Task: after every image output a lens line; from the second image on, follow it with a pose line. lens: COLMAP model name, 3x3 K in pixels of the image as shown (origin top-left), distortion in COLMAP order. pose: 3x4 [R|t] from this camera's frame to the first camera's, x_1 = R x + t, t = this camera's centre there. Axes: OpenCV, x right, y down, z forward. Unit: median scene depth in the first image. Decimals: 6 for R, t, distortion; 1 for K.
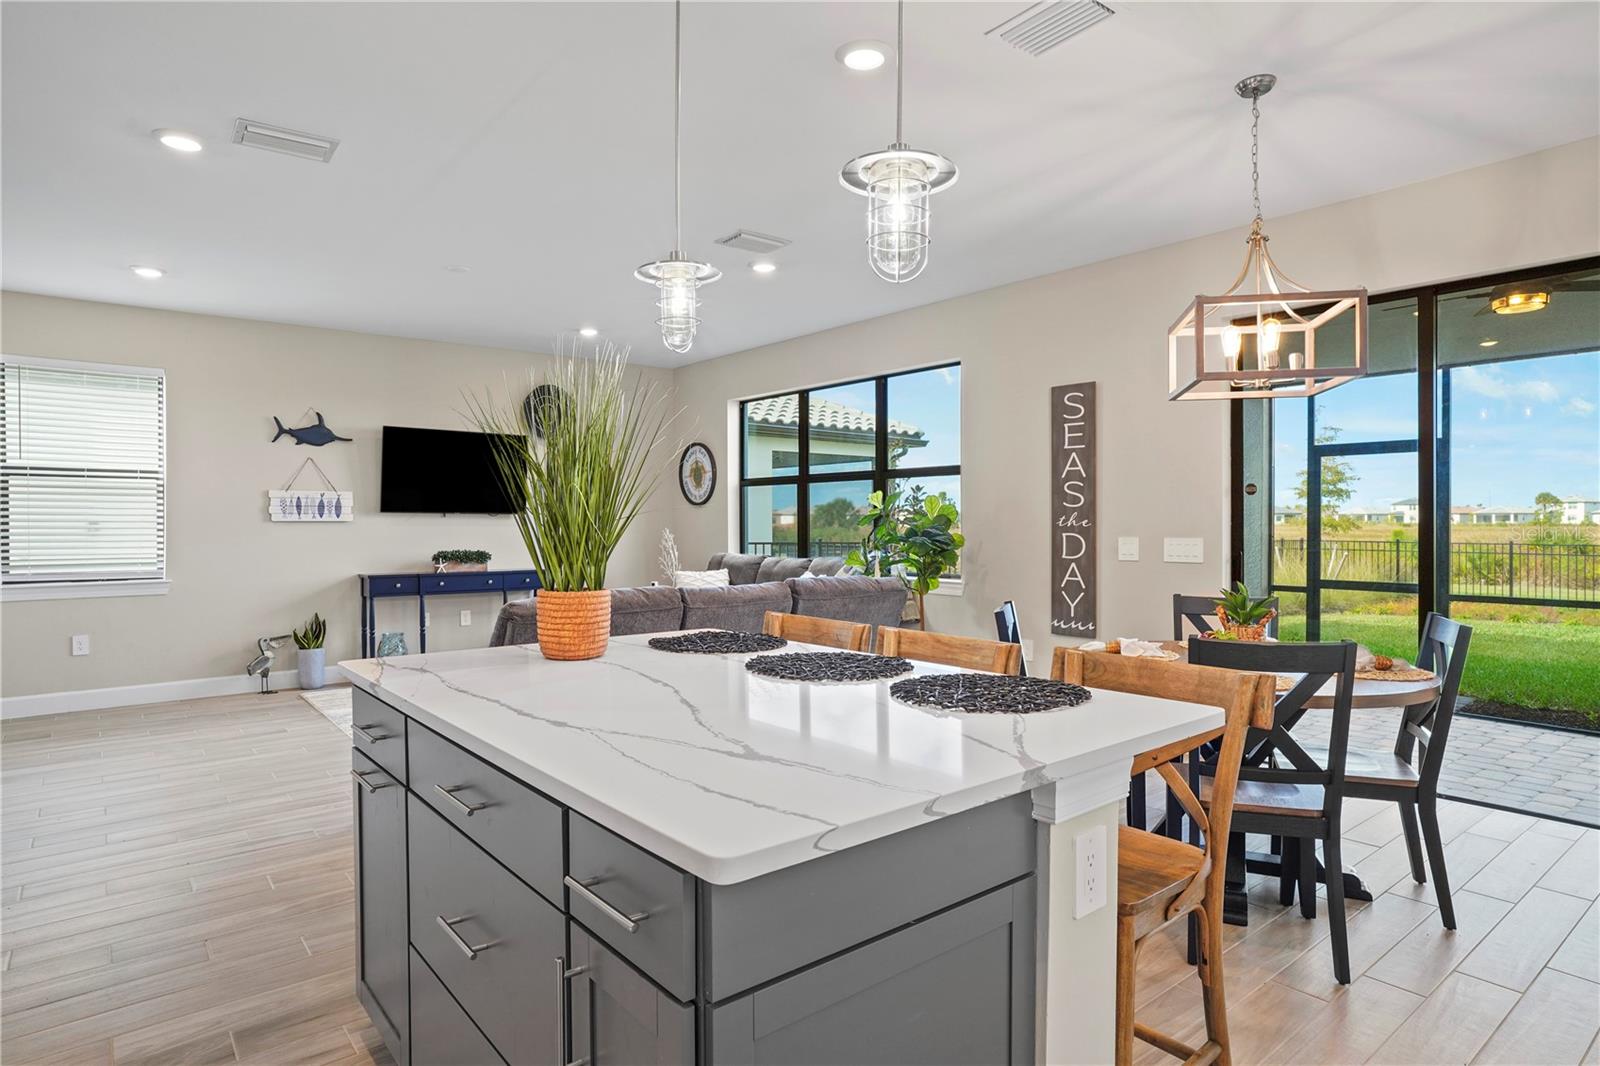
lens RADIAL K [[883.9, 0, 785.5], [0, 883.9, 526.4], [0, 0, 1]] dist [-0.044603, 0.031728]
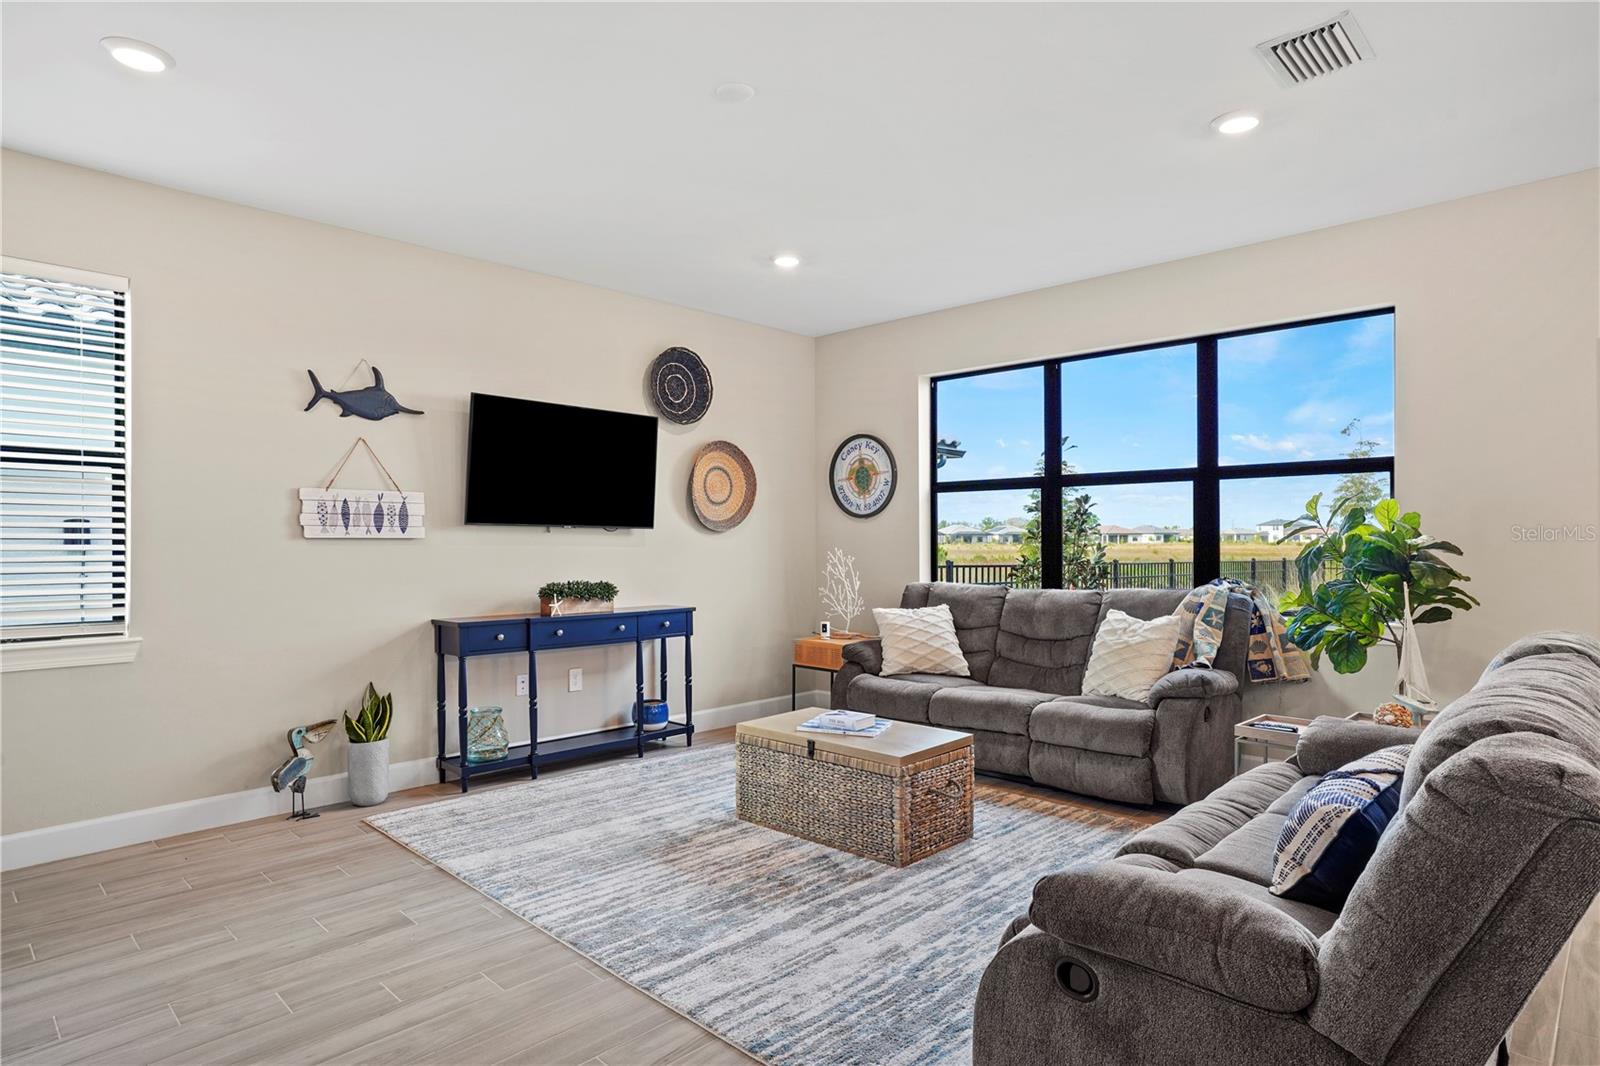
lens RADIAL K [[883.9, 0, 794.8], [0, 883.9, 543.6], [0, 0, 1]] dist [-0.044603, 0.031728]
pose [[0.992336, -0.000449, 0.123571, -0.312861], [0.000752, 0.999997, -0.002407, -0.000266], [-0.123569, 0.002482, 0.992333, 0.332896]]
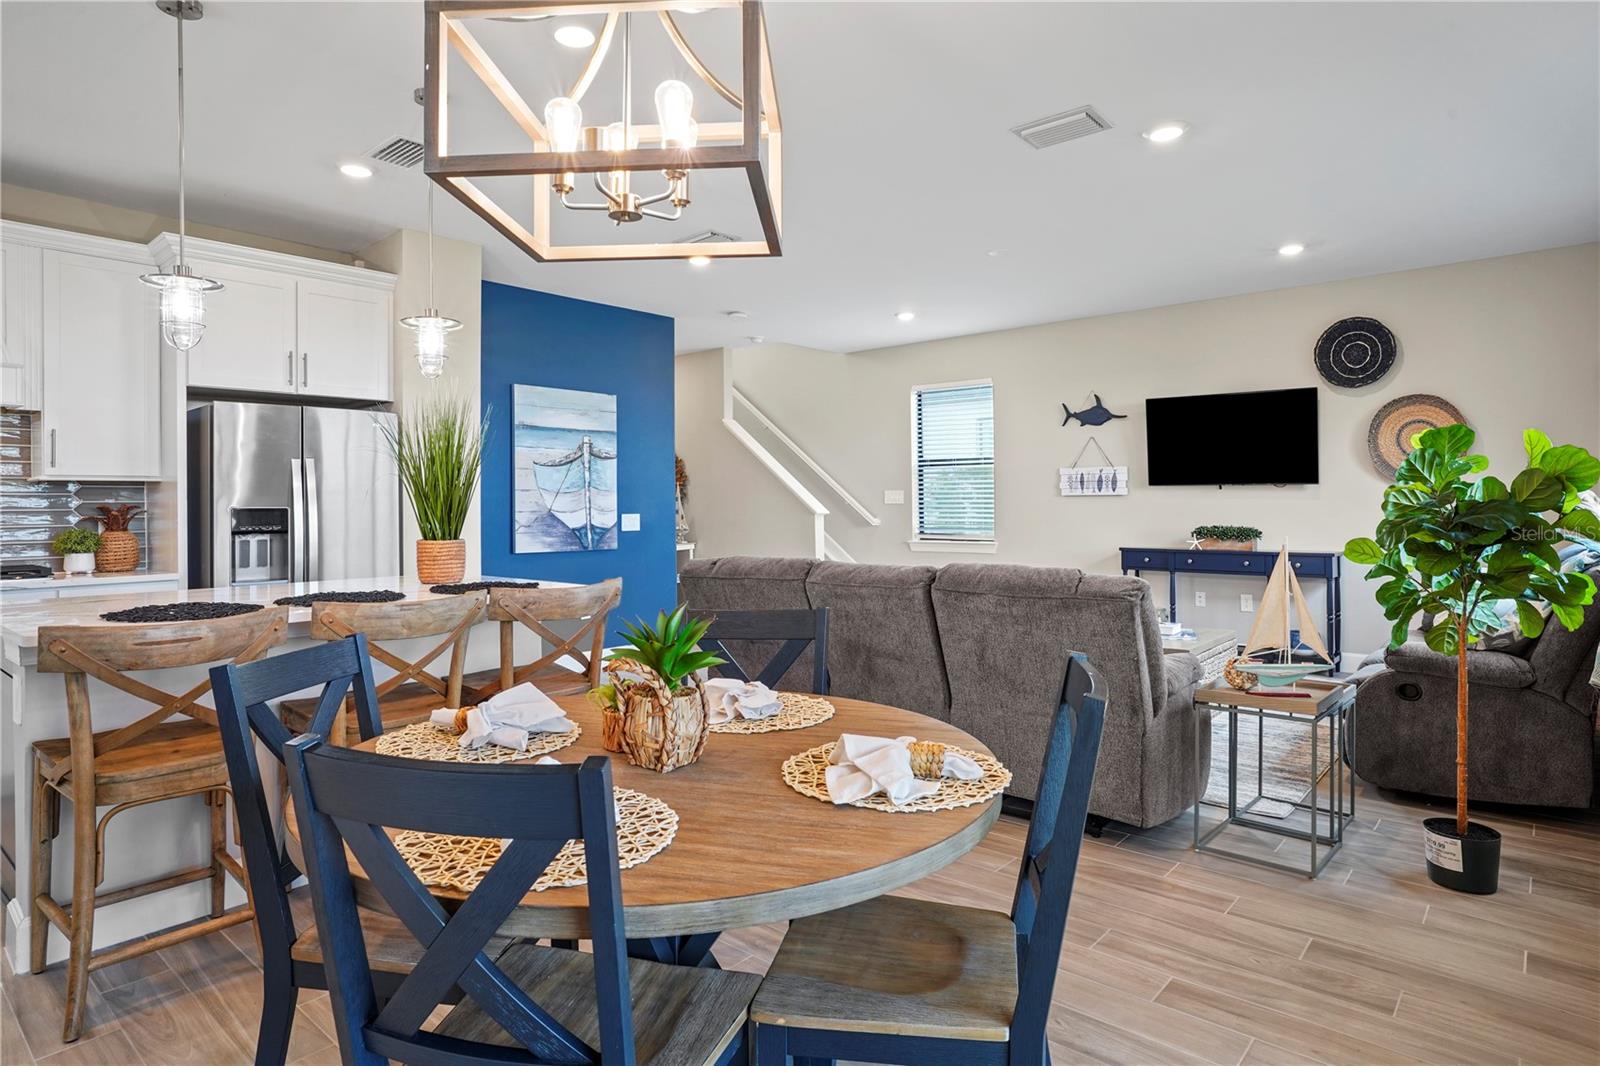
lens RADIAL K [[883.9, 0, 797.5], [0, 883.9, 503.1], [0, 0, 1]] dist [-0.044603, 0.031728]
pose [[0.183390, -0.000378, -0.983040, 0.469033], [0.002411, 0.999997, 0.000065, 0.002759], [0.983037, -0.002382, 0.183391, 0.443136]]
